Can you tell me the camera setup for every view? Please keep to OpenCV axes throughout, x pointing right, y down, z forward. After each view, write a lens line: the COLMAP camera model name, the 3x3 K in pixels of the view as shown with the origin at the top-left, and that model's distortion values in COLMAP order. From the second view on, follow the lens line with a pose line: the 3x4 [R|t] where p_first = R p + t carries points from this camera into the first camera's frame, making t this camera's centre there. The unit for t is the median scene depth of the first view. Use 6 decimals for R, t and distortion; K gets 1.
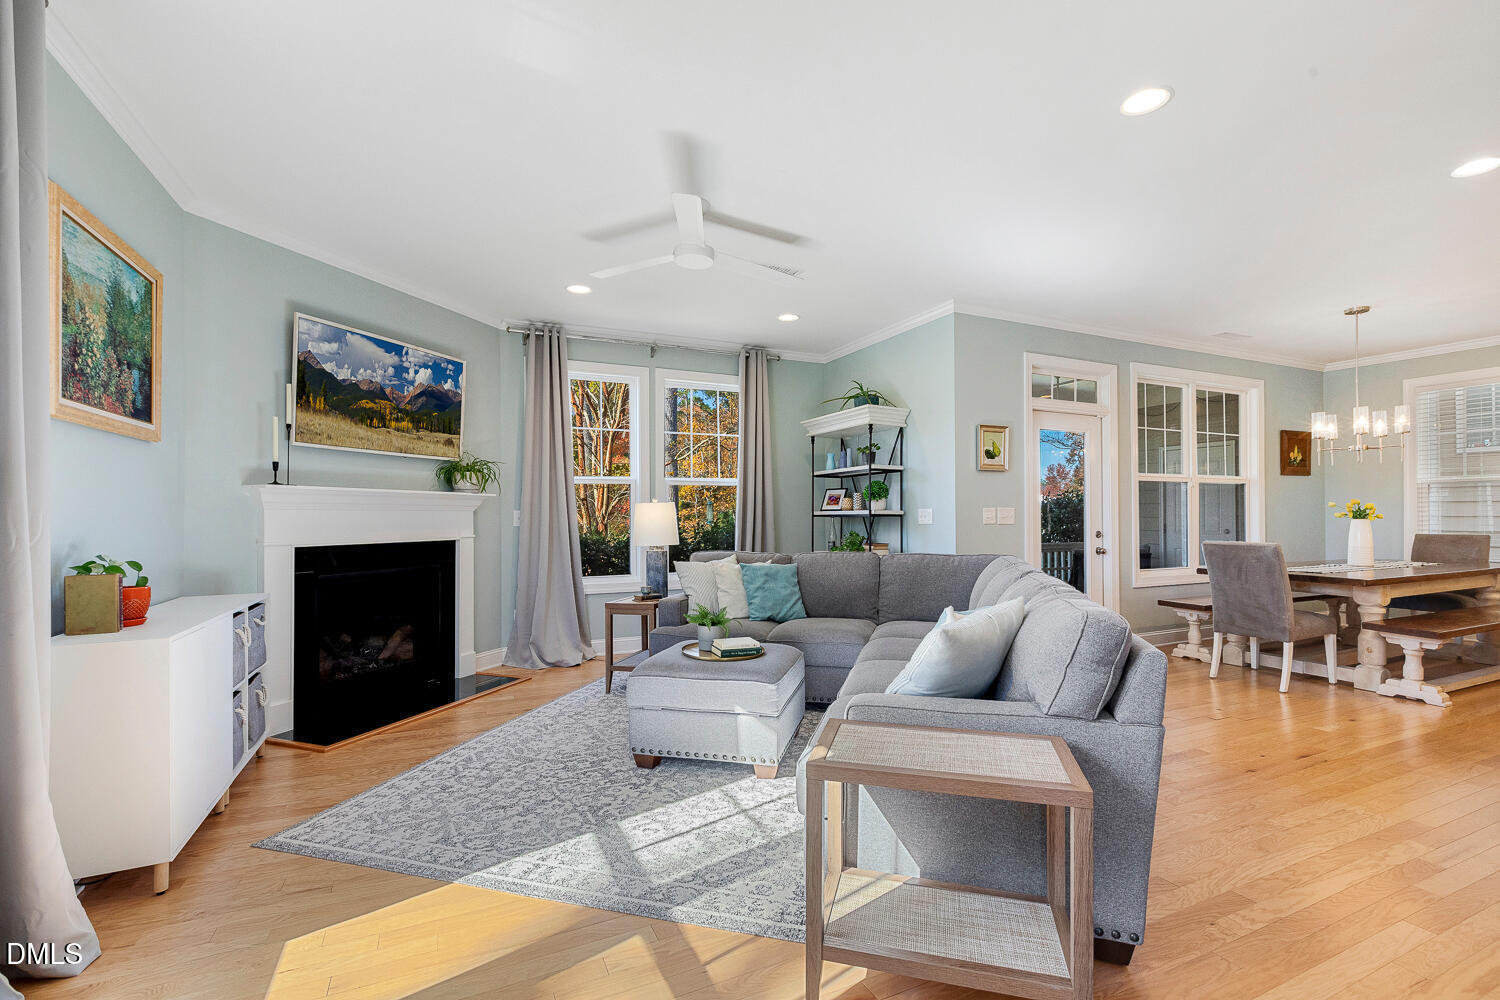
lens RADIAL K [[664.2, 0, 752.8], [0, 664.2, 506.3], [0, 0, 1]] dist [-0.000230, 0.000177]
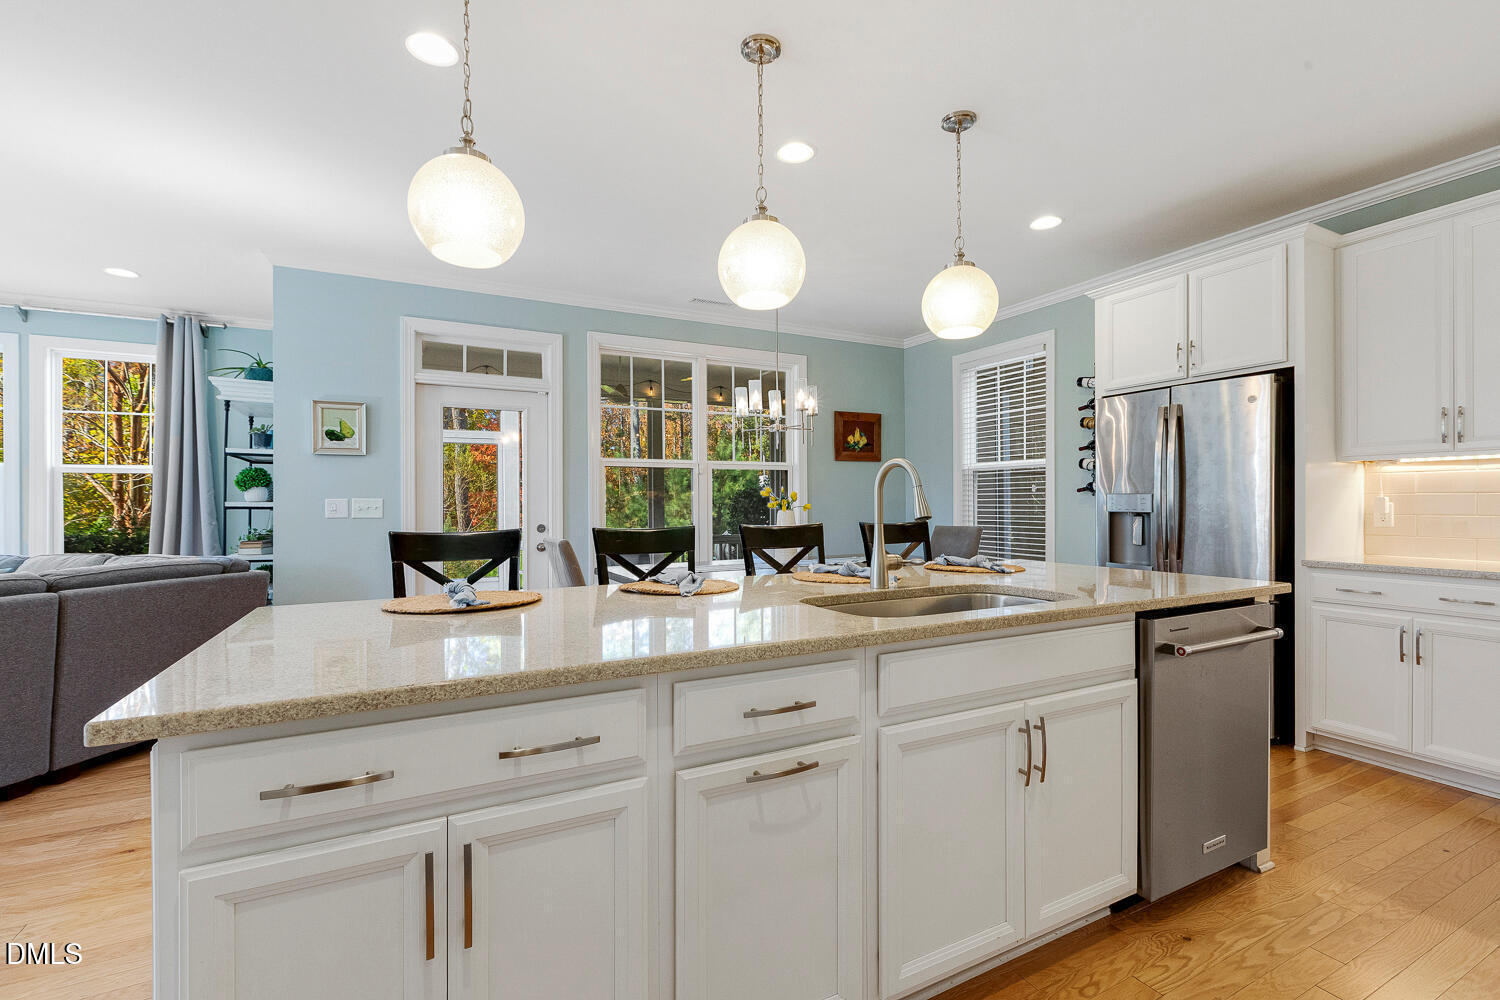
lens RADIAL K [[664.2, 0, 752.8], [0, 664.2, 506.3], [0, 0, 1]] dist [-0.000230, 0.000177]
pose [[0.998635, -0.004820, 0.052017, 0.908725], [0.004004, 0.999867, 0.015787, 0.000635], [-0.052086, -0.015557, 0.998521, 0.137041]]
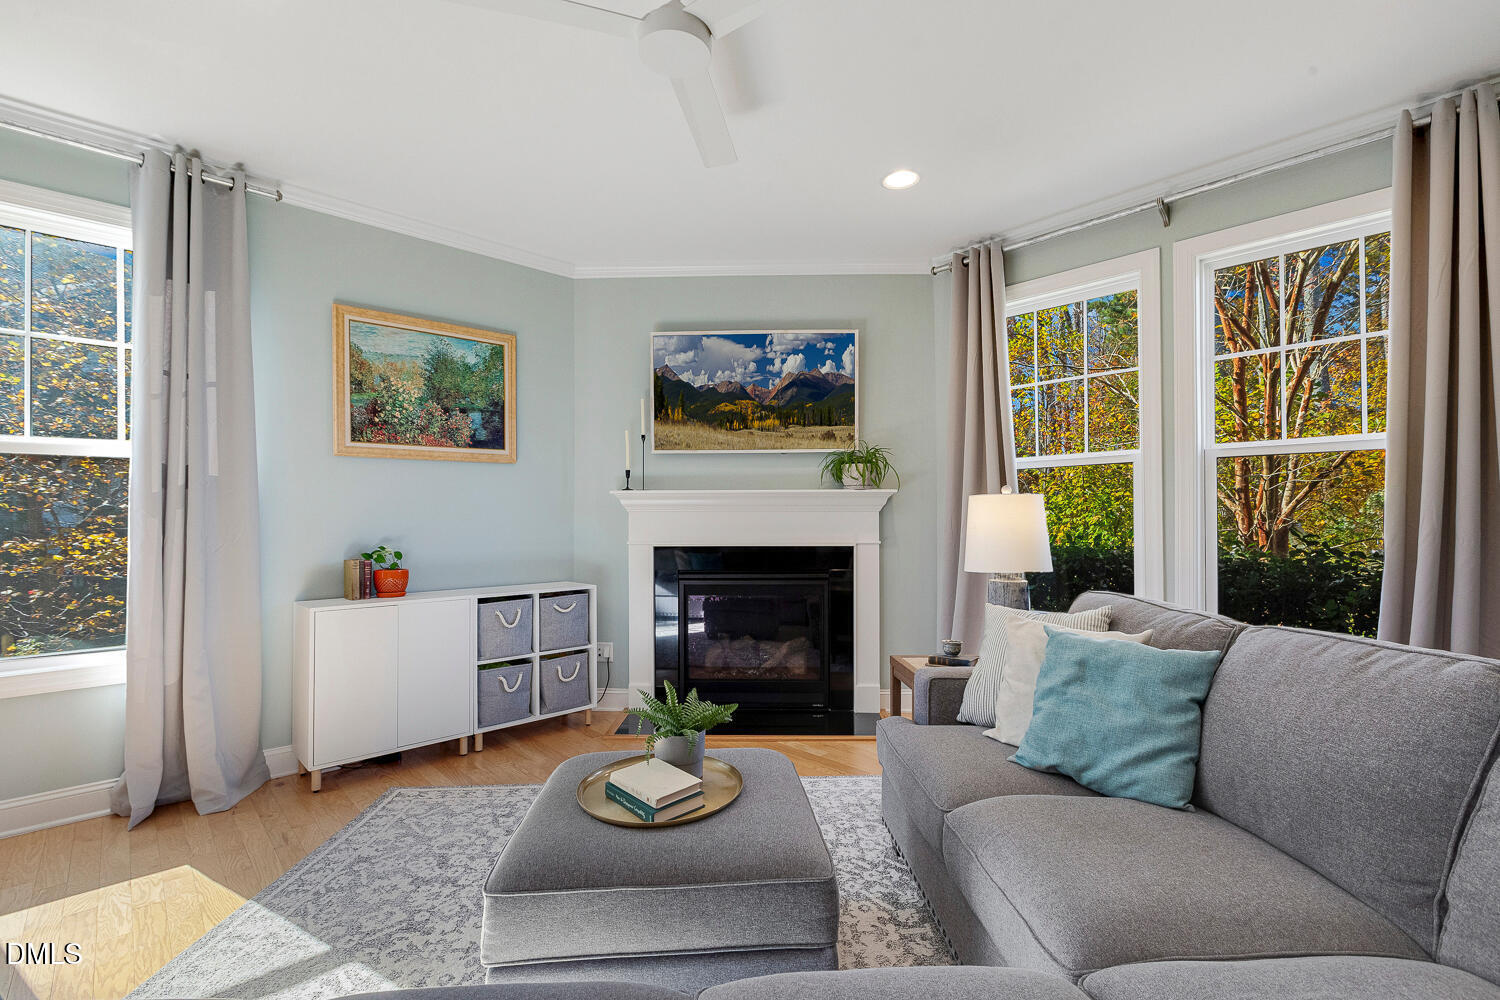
lens RADIAL K [[664.2, 0, 752.8], [0, 664.2, 506.3], [0, 0, 1]] dist [-0.000230, 0.000177]
pose [[0.331596, -0.010611, -0.943362, 0.320380], [0.012676, 0.999897, -0.006791, 0.003174], [0.943336, -0.009707, 0.331696, 0.619114]]
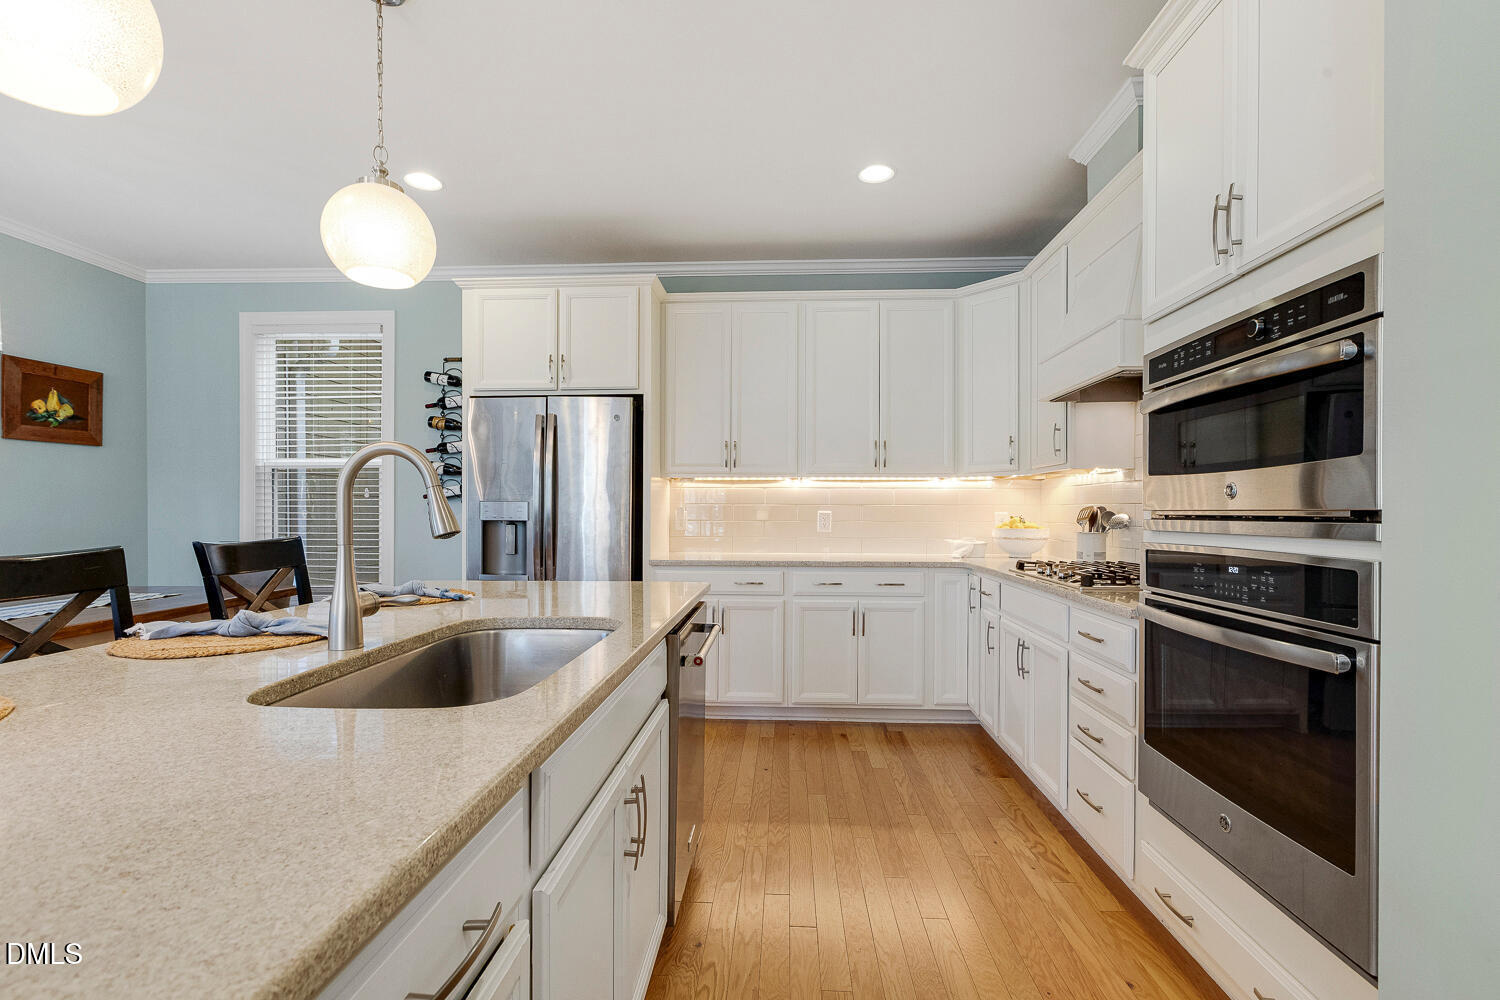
lens RADIAL K [[670.5, 0, 761.6], [0, 670.5, 511.3], [0, 0, 1]] dist [-0.003111, -0.000304]
pose [[0.454710, -0.002638, 0.890636, 0.849787], [-0.009249, 0.999928, 0.007683, 0.002821], [-0.890592, -0.011731, 0.454653, 0.297421]]
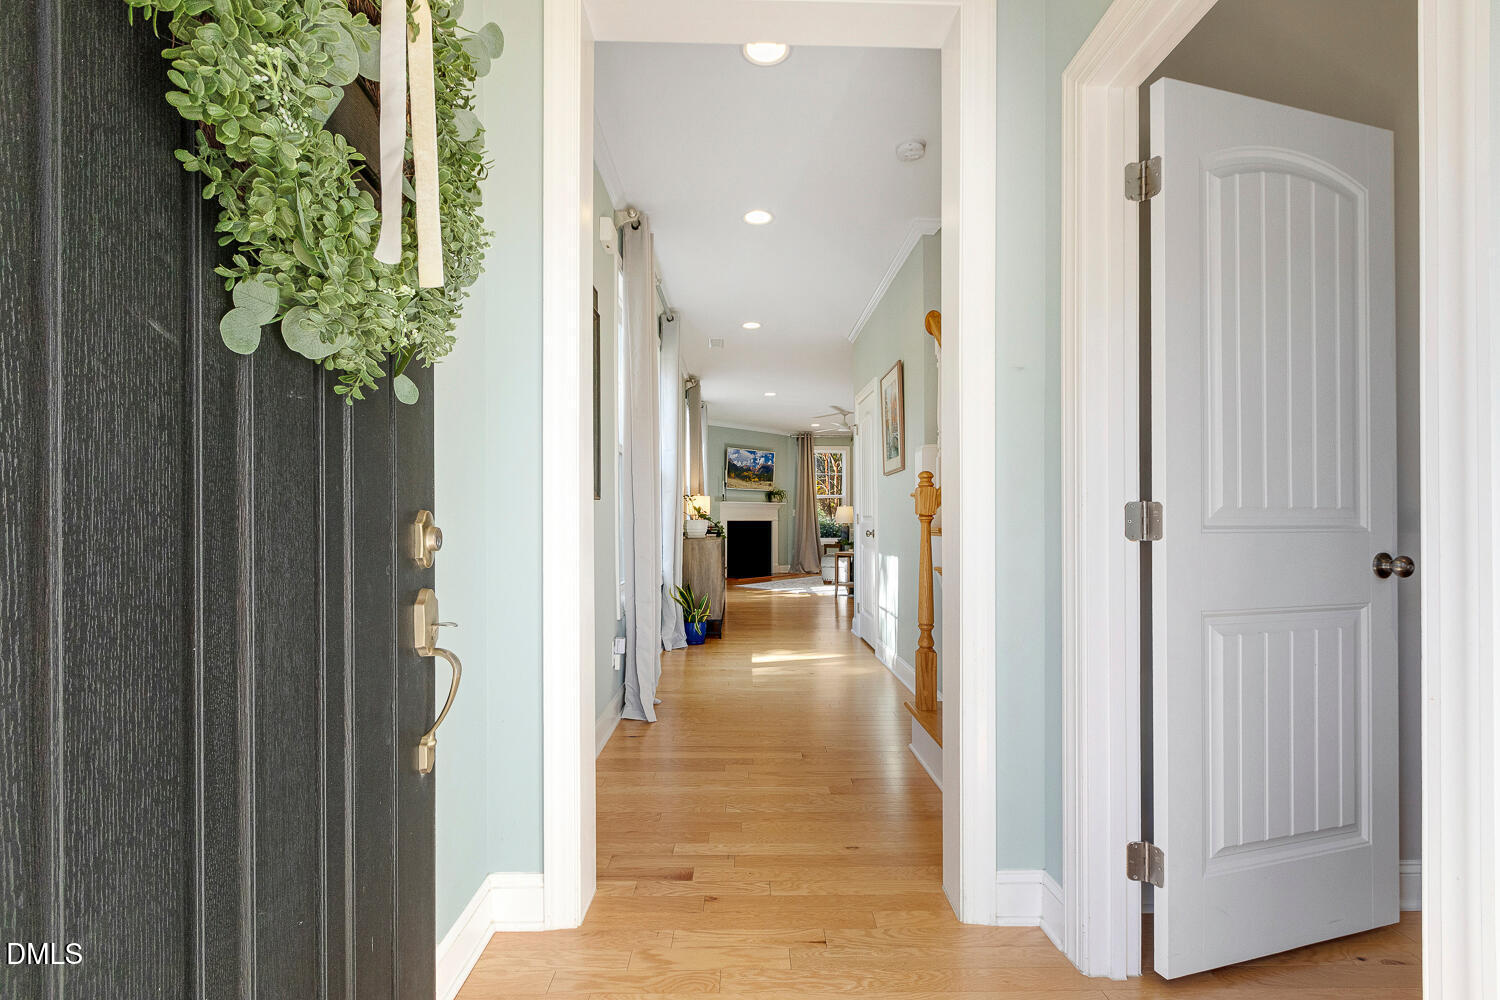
lens RADIAL K [[664.2, 0, 752.8], [0, 664.2, 506.3], [0, 0, 1]] dist [-0.000230, 0.000177]
pose [[0.916116, -0.004827, -0.400884, 0.575235], [0.004426, 0.999988, -0.001926, -0.001273], [0.400888, -0.000010, 0.916127, -1.533274]]
